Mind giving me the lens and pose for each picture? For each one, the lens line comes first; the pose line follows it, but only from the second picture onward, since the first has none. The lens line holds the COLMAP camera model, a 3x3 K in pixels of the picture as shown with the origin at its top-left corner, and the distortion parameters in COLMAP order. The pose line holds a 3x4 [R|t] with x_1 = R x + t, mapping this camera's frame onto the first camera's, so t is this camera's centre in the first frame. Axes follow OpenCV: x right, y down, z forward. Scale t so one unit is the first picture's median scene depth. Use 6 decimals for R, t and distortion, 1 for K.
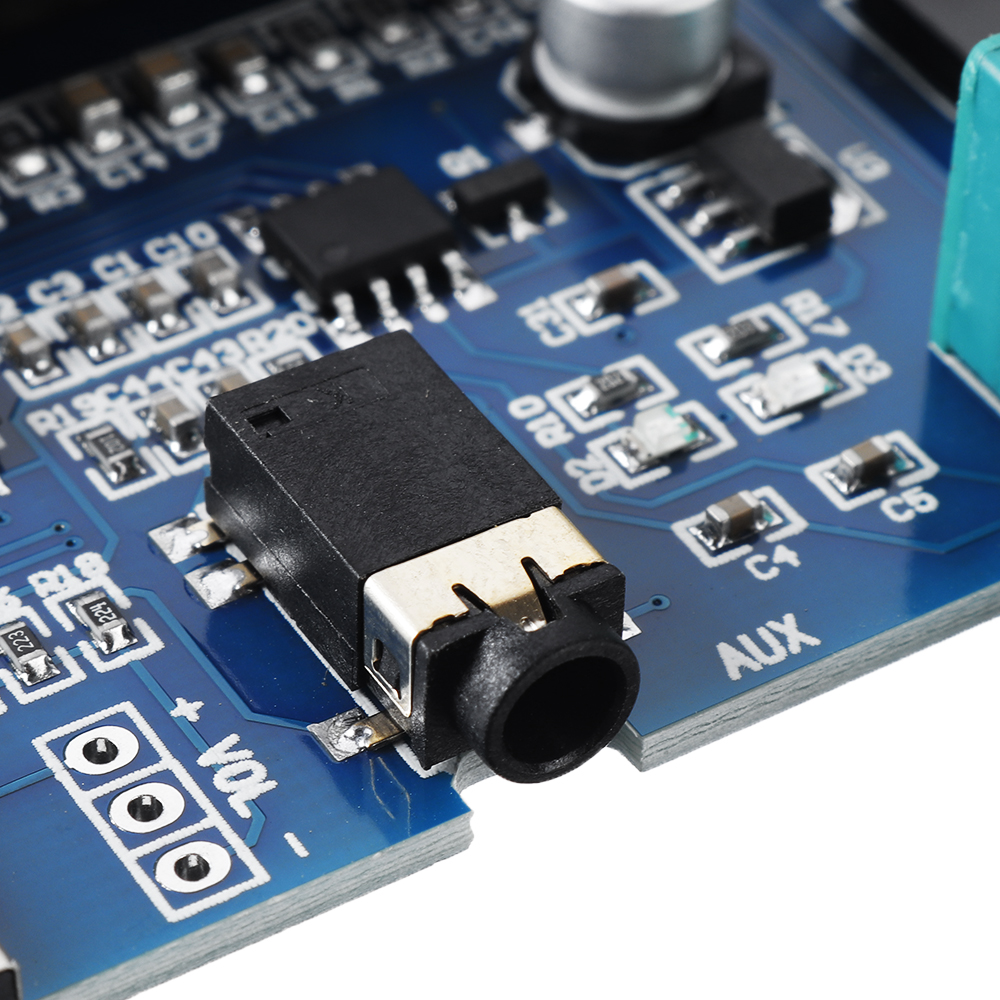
lens RADIAL K [[4864.3, 0, 500.0], [0, 4864.3, 500.0], [0, 0, 1]] dist [-0.068919, -2.303267]
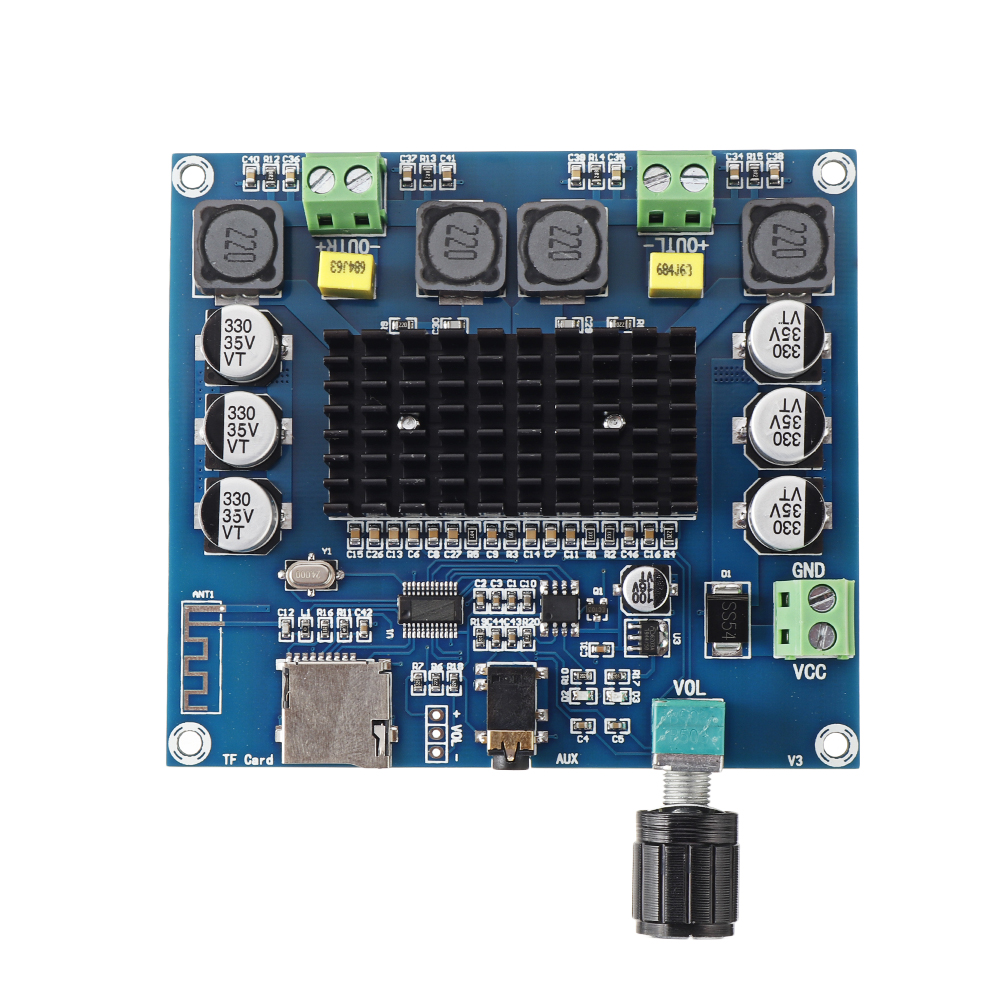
lens RADIAL K [[3496.7, 0, 395.6], [0, 3496.7, 499.7], [0, 0, 1]] dist [0.009163, -0.430604]
pose [[0.844993, 0.527528, -0.087755, 0.076465], [-0.306340, 0.611986, 0.729129, -2.528498], [0.438341, -0.589226, 0.678727, -1.249368]]
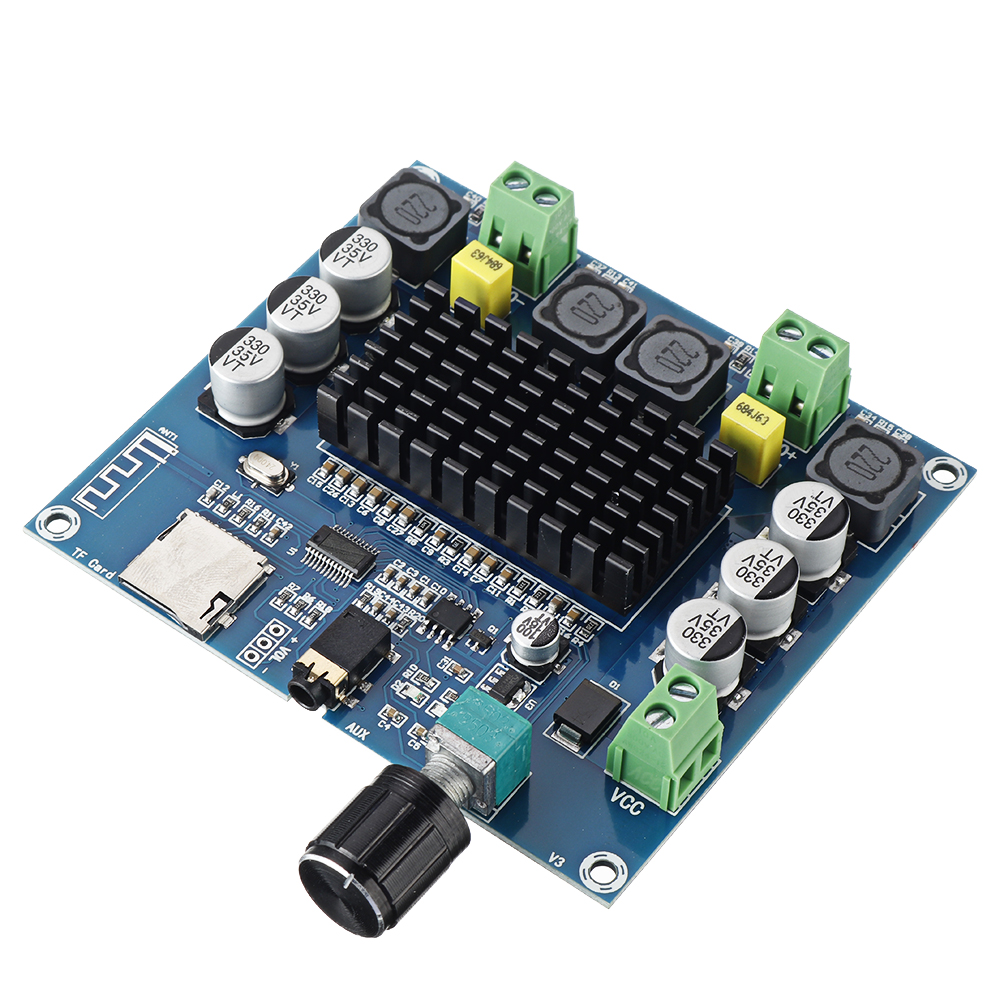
lens RADIAL K [[3323.9, 0, 392.7], [0, 3323.9, 534.7], [0, 0, 1]] dist [0.003006, -0.565473]
pose [[0.346686, 0.734076, -0.583902, 1.658047], [-0.620357, 0.646361, 0.444268, -1.413723], [0.703538, 0.208207, 0.679473, -1.057520]]
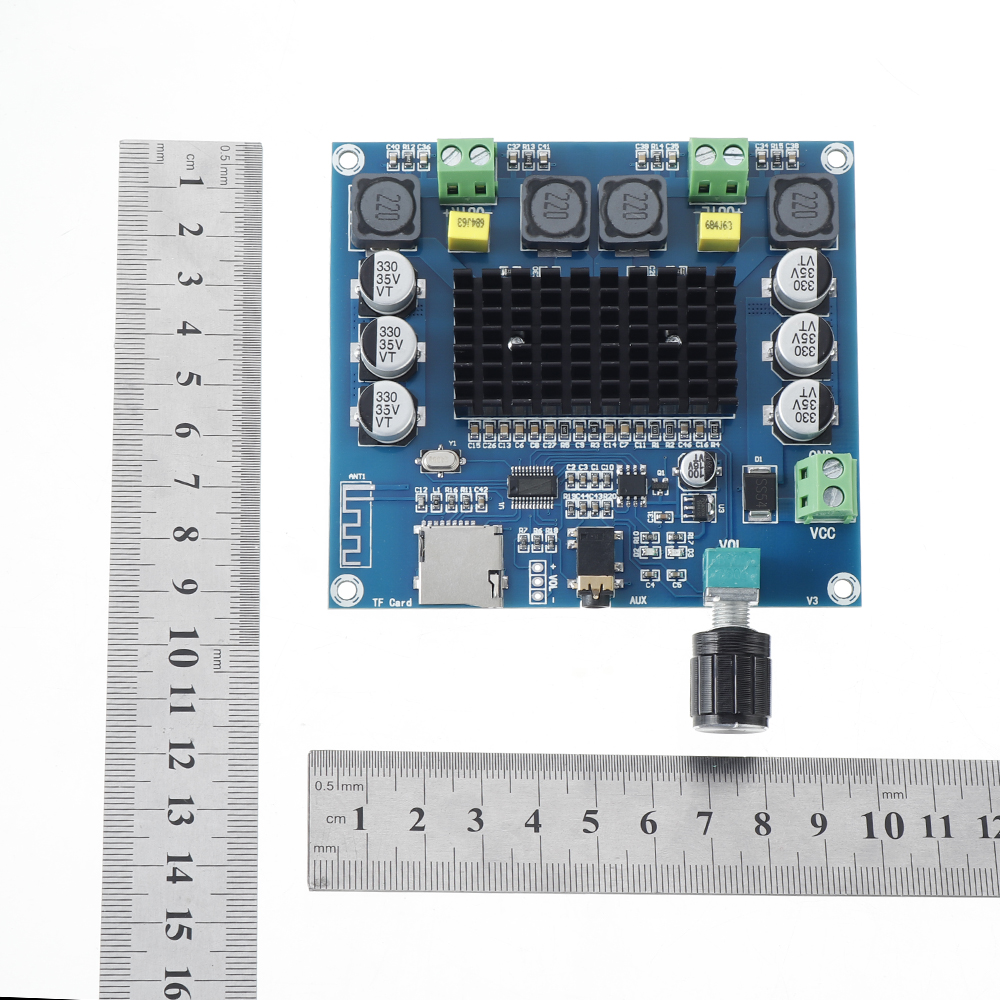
lens RADIAL K [[3572.3, 0, 539.5], [0, 3572.3, 501.5], [0, 0, 1]] dist [-0.020142, -0.283260]
pose [[0.850270, 0.519900, -0.082120, 0.250326], [-0.347052, 0.671069, 0.655149, -2.945677], [0.395721, -0.528554, 0.751023, -2.385569]]
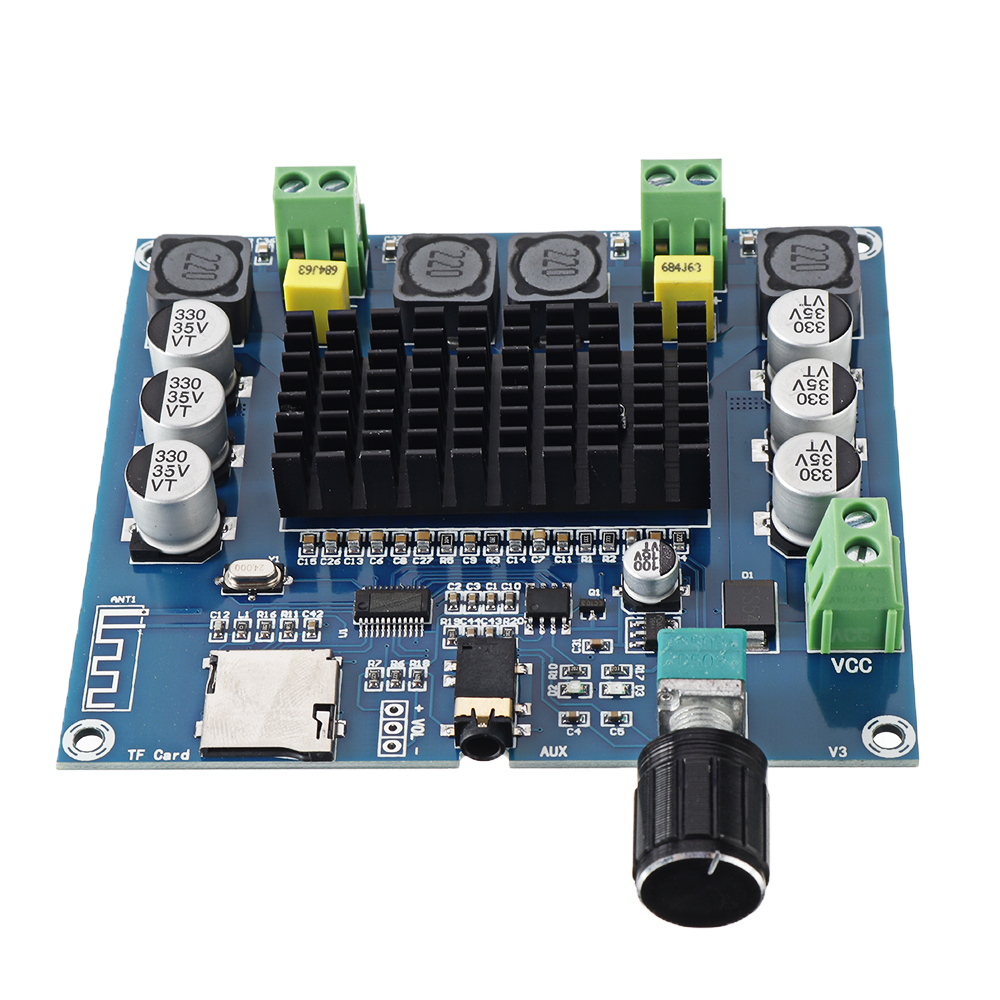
lens RADIAL K [[3329.0, 0, 441.0], [0, 3329.0, 546.7], [0, 0, 1]] dist [-0.003831, -0.148053]
pose [[0.823325, 0.379210, -0.422299, 1.008400], [-0.324466, 0.924946, 0.197983, -0.599393], [0.465680, -0.025983, 0.884571, -1.354102]]
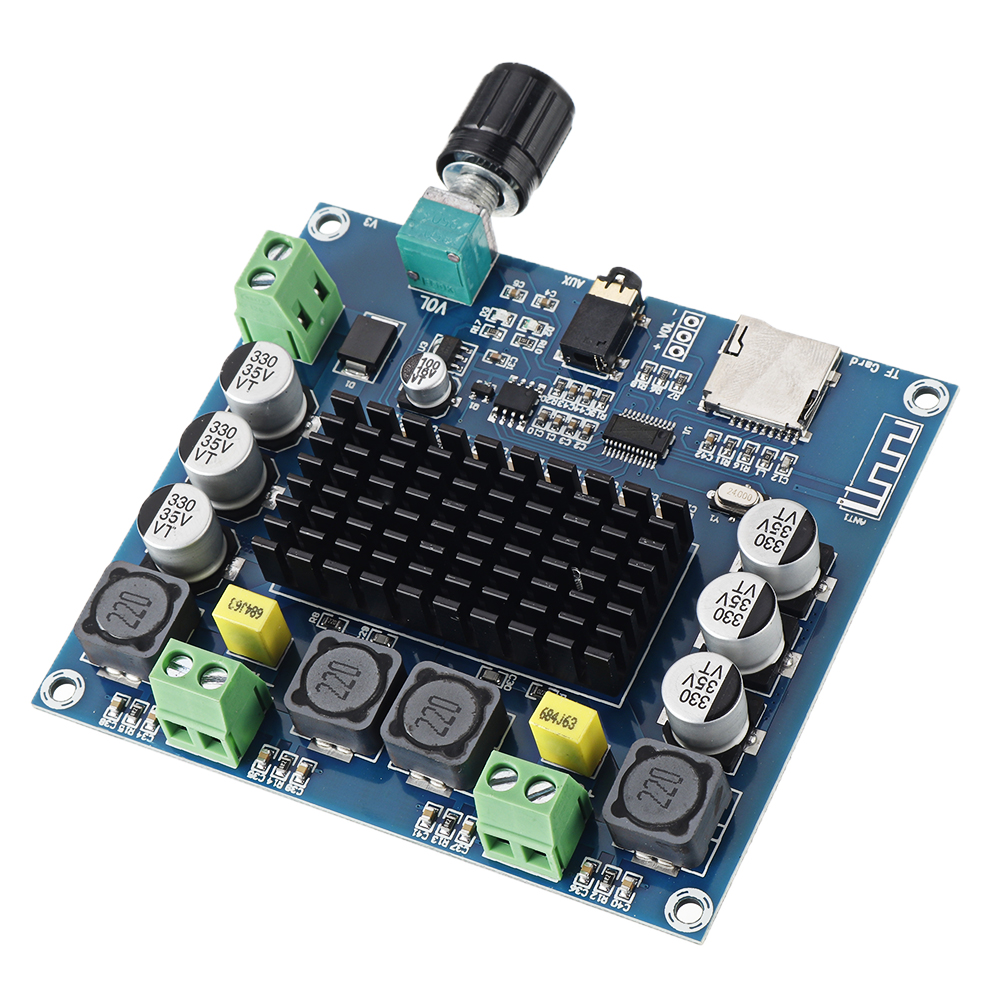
lens RADIAL K [[3572.3, 0, 539.5], [0, 3572.3, 501.5], [0, 0, 1]] dist [-0.020142, -0.283260]
pose [[-0.546595, -0.670557, 0.501585, -1.779392], [0.653661, 0.032734, 0.756079, -2.561013], [-0.523413, 0.741136, 0.420424, -0.298643]]
